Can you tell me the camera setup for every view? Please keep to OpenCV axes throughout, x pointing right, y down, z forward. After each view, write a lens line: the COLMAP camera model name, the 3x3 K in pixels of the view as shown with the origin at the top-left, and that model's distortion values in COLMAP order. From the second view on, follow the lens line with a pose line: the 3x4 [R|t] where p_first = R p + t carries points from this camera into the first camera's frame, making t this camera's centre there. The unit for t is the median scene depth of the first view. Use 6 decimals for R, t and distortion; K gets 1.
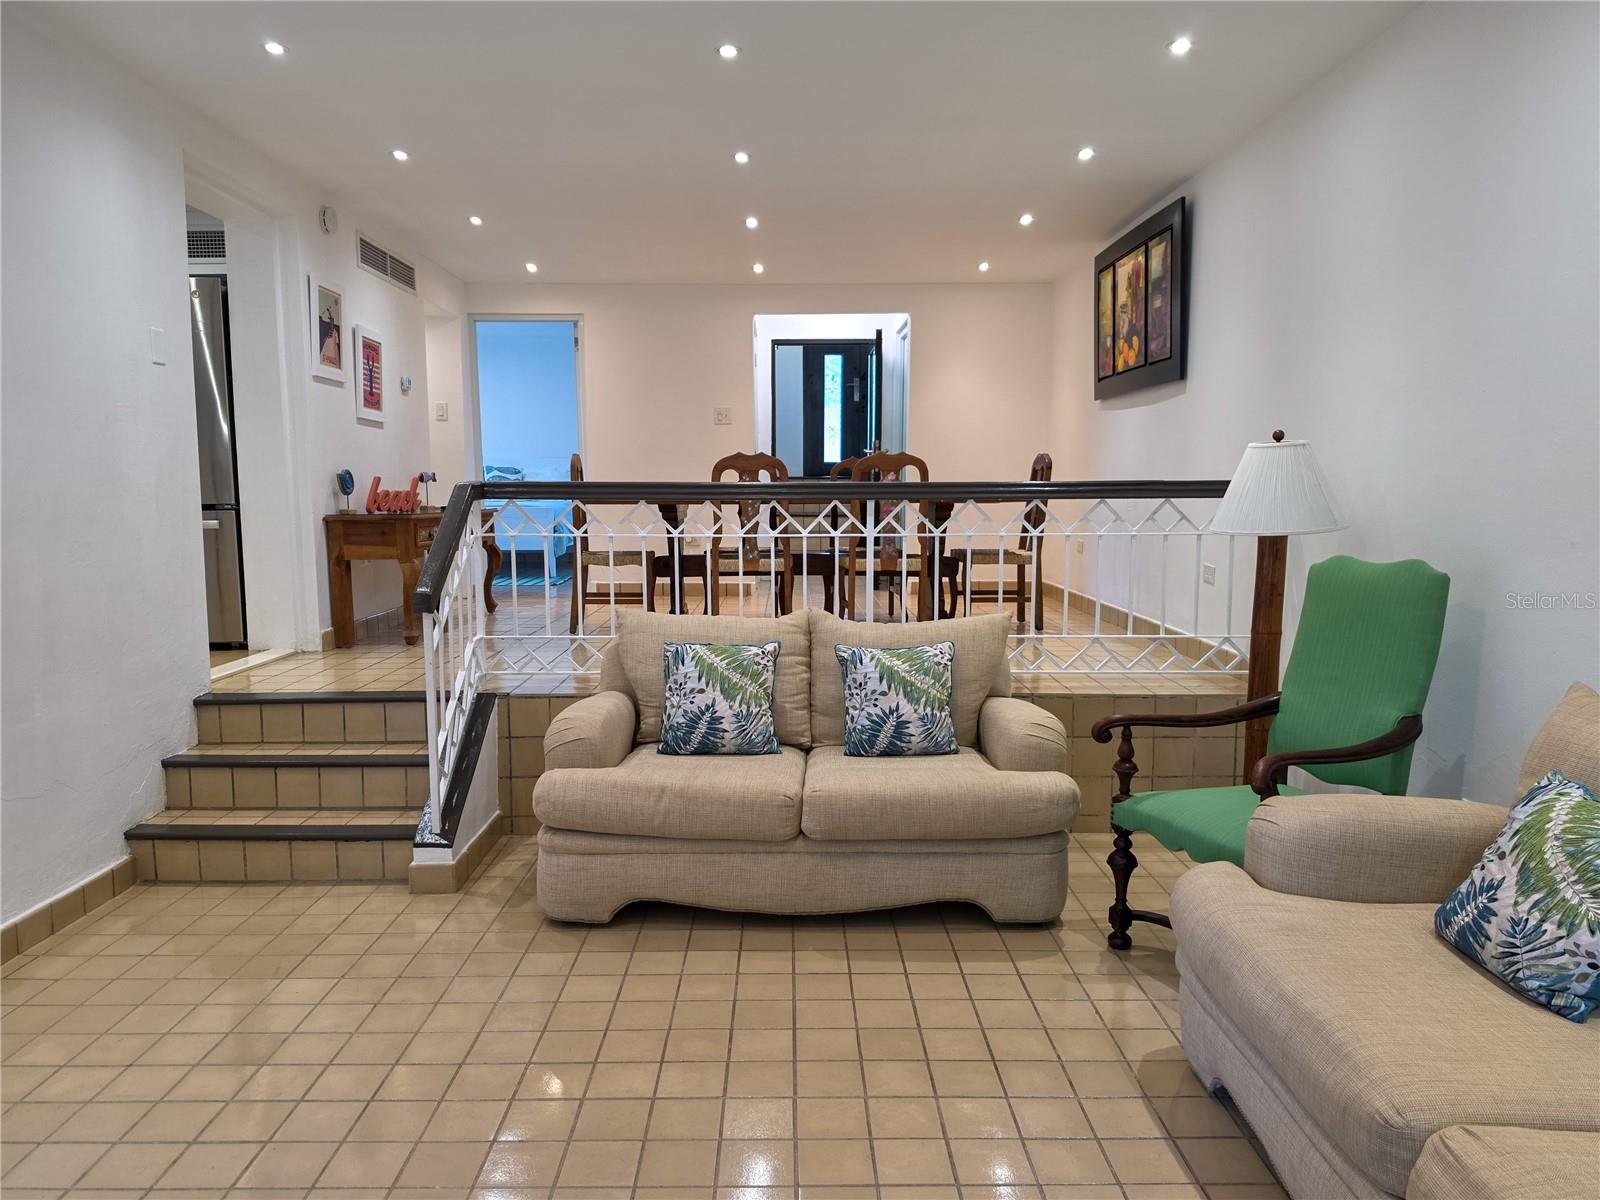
lens RADIAL K [[1107.9, 0, 794.6], [0, 1107.9, 601.2], [0, 0, 1]] dist [0.075429, -0.079838]
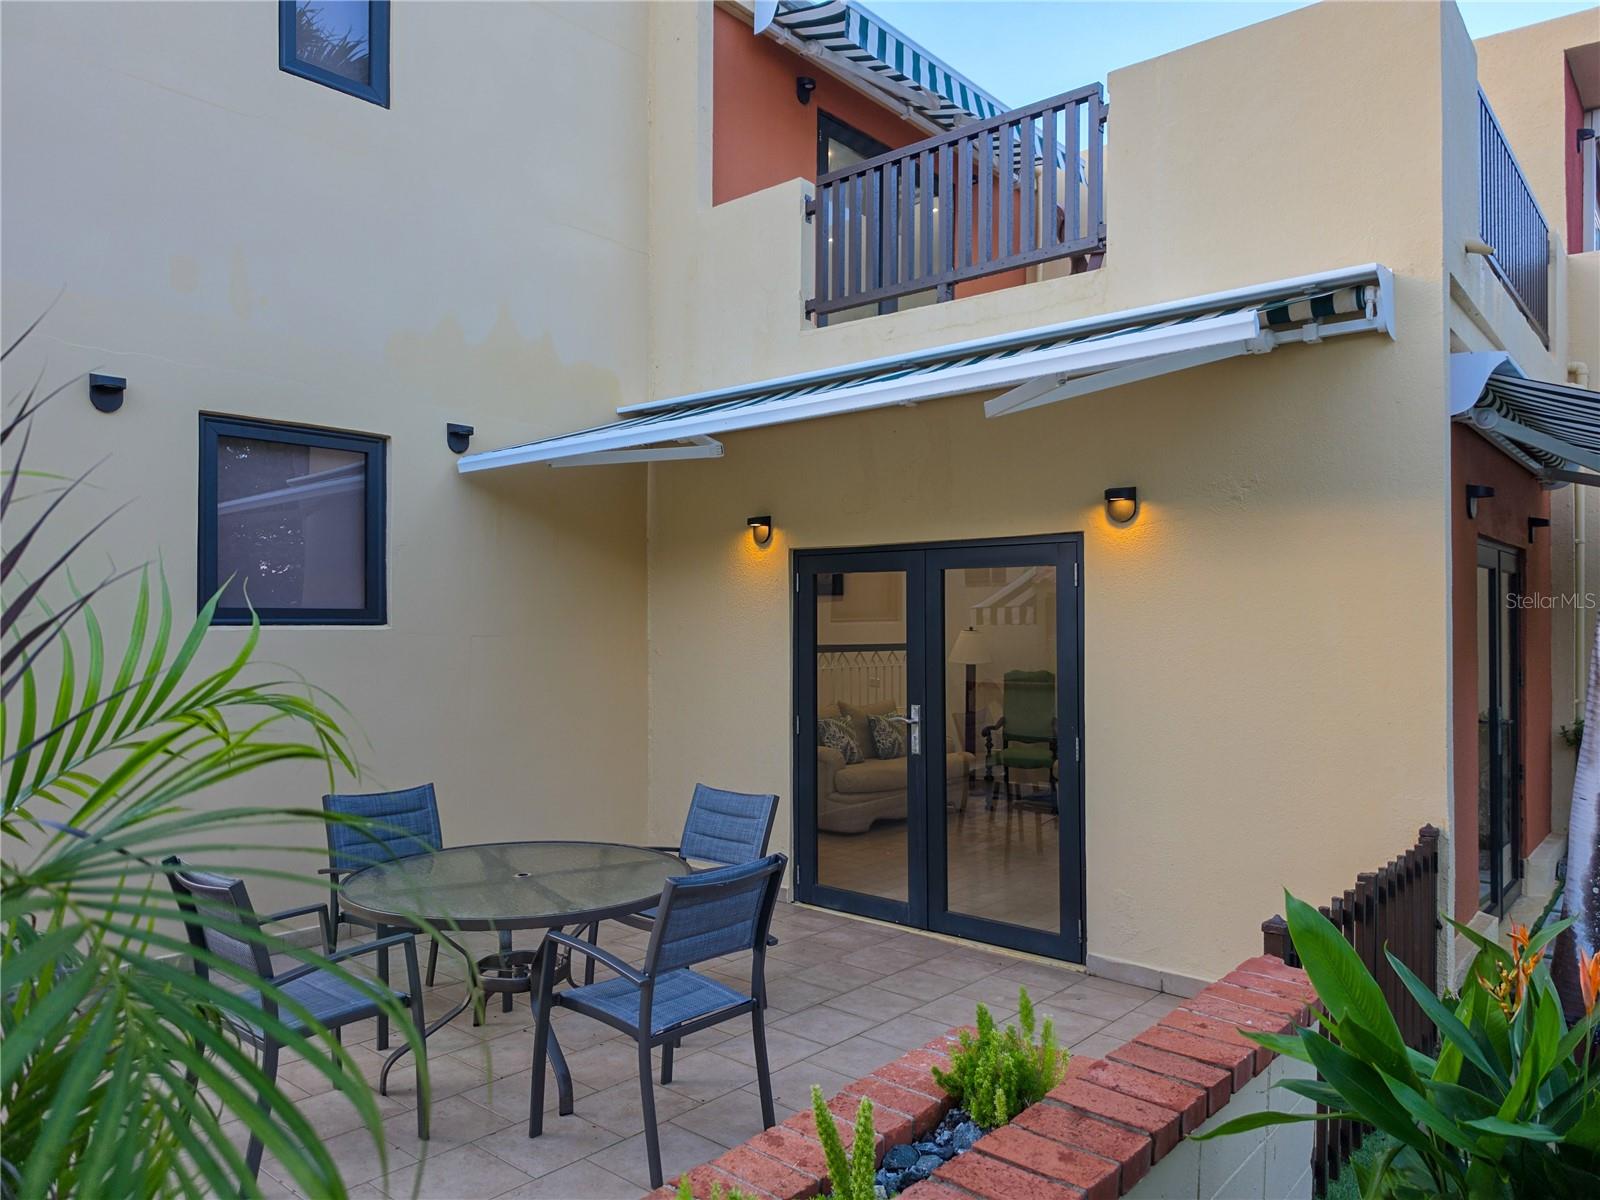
lens RADIAL K [[1101.1, 0, 789.1], [0, 1101.1, 614.3], [0, 0, 1]] dist [0.118075, -0.214457]
pose [[0.655389, 0.010473, 0.755219, -1.871429], [0.075273, 0.994020, -0.079108, 0.000690], [-0.751531, 0.108694, 0.650682, -0.424157]]
